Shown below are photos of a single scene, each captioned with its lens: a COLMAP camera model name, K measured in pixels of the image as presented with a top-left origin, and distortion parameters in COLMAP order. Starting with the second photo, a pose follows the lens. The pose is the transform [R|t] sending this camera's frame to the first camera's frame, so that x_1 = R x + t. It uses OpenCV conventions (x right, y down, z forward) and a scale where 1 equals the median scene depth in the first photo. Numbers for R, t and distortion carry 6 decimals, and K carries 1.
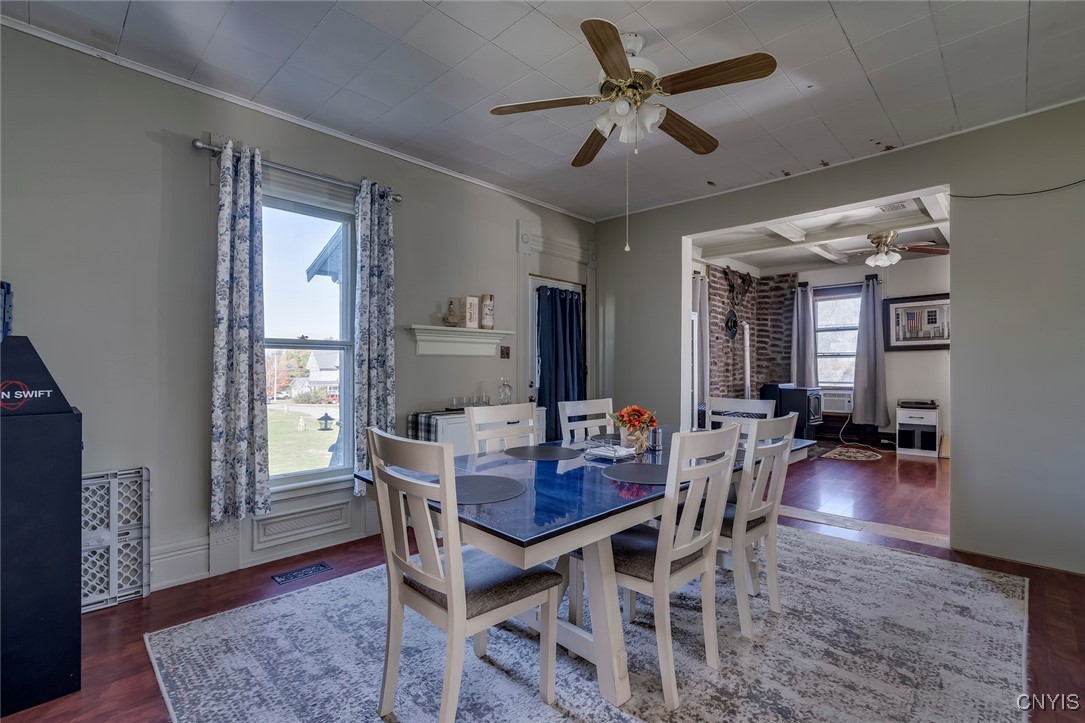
lens RADIAL K [[492.3, 0, 540.3], [0, 492.3, 365.6], [0, 0, 1]] dist [-0.003340, 0.002816]
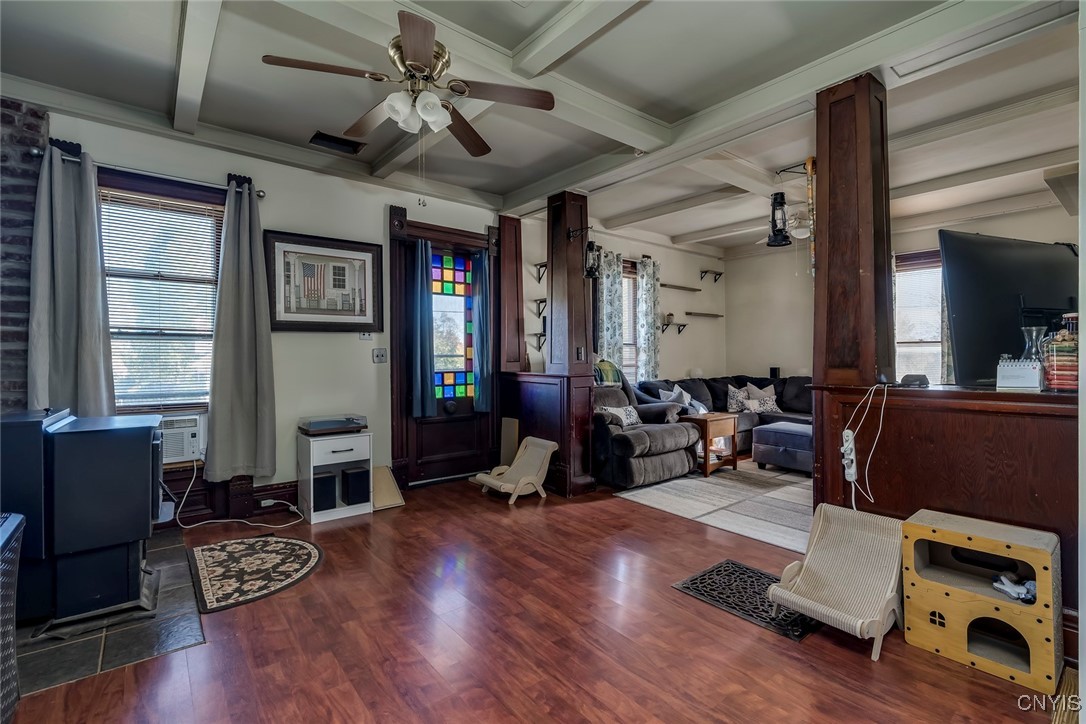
lens RADIAL K [[492.8, 0, 550.1], [0, 492.8, 353.1], [0, 0, 1]] dist [-0.003340, 0.002816]
pose [[0.100921, 0.006465, 0.994873, 0.219921], [0.000736, 0.999978, -0.006573, -0.001211], [-0.994894, 0.001396, 0.100914, 0.676387]]
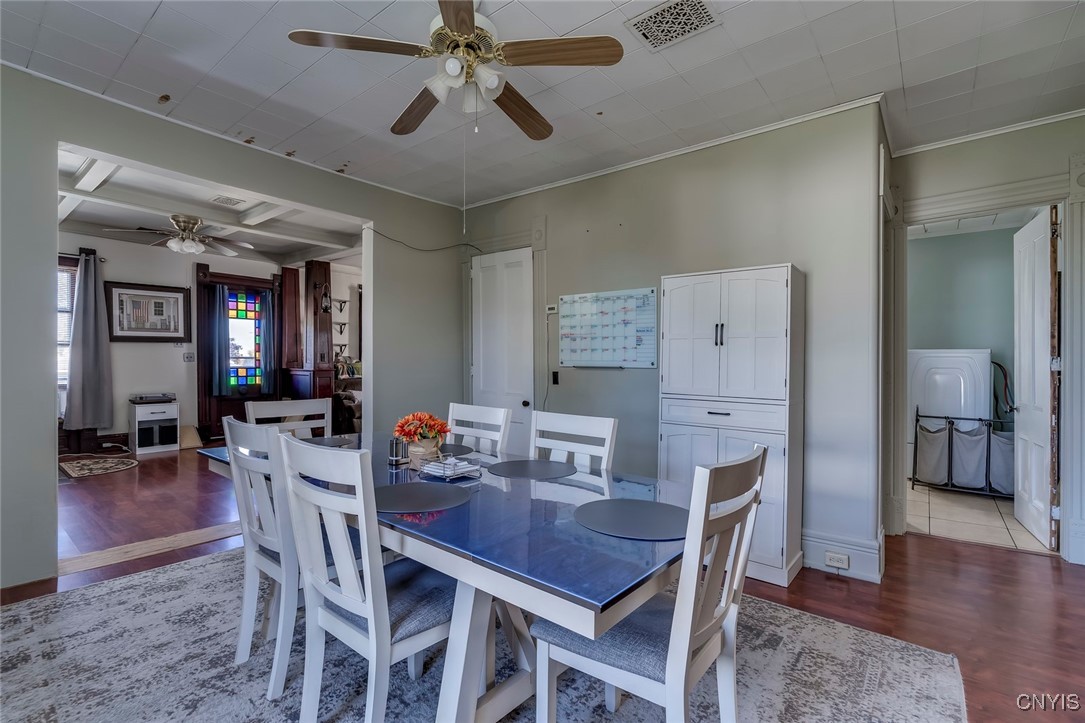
lens RADIAL K [[492.3, 0, 545.2], [0, 492.3, 361.8], [0, 0, 1]] dist [-0.003340, 0.002816]
pose [[-0.095532, -0.006944, 0.995402, -0.247393], [-0.007492, 0.999952, 0.006257, -0.004626], [-0.995398, -0.006860, -0.095580, 0.326935]]
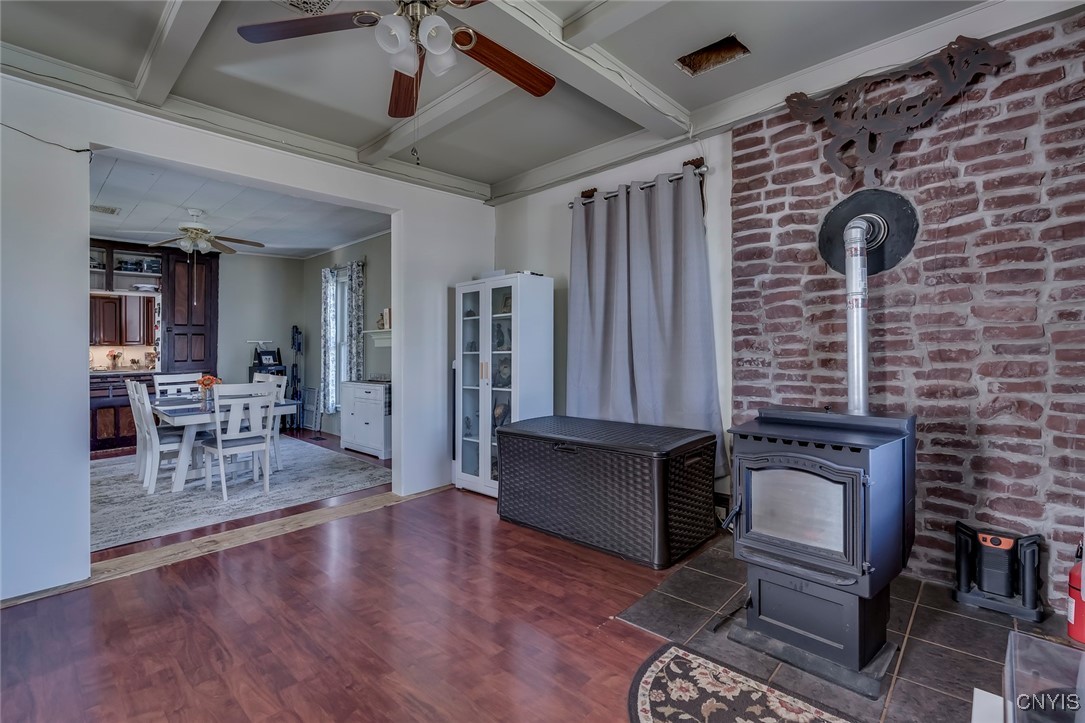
lens RADIAL K [[492.3, 0, 535.5], [0, 492.3, 356.9], [0, 0, 1]] dist [-0.003340, 0.002816]
pose [[0.016163, 0.011528, -0.999803, 0.833104], [0.012691, 0.999851, 0.011734, -0.001657], [0.999789, -0.012878, 0.016015, 0.866366]]
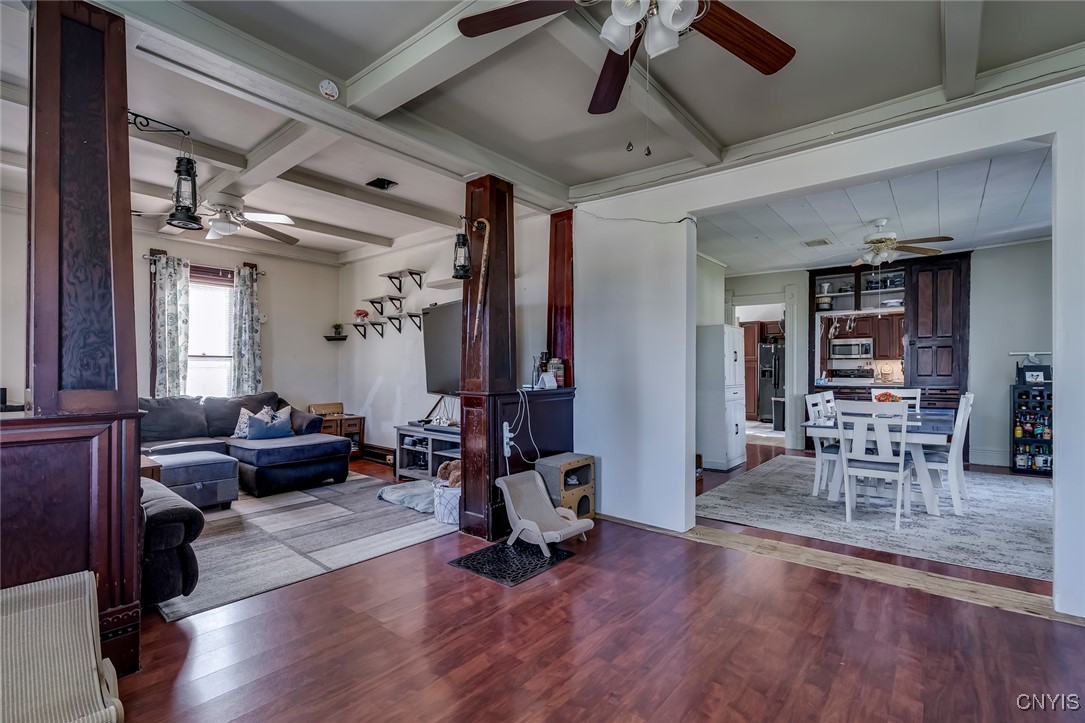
lens RADIAL K [[492.3, 0, 549.0], [0, 492.3, 364.3], [0, 0, 1]] dist [-0.003340, 0.002816]
pose [[-0.994939, -0.002858, -0.100442, 0.630626], [-0.001904, 0.999952, -0.009589, -0.002052], [0.100465, -0.009349, -0.994897, 1.036625]]
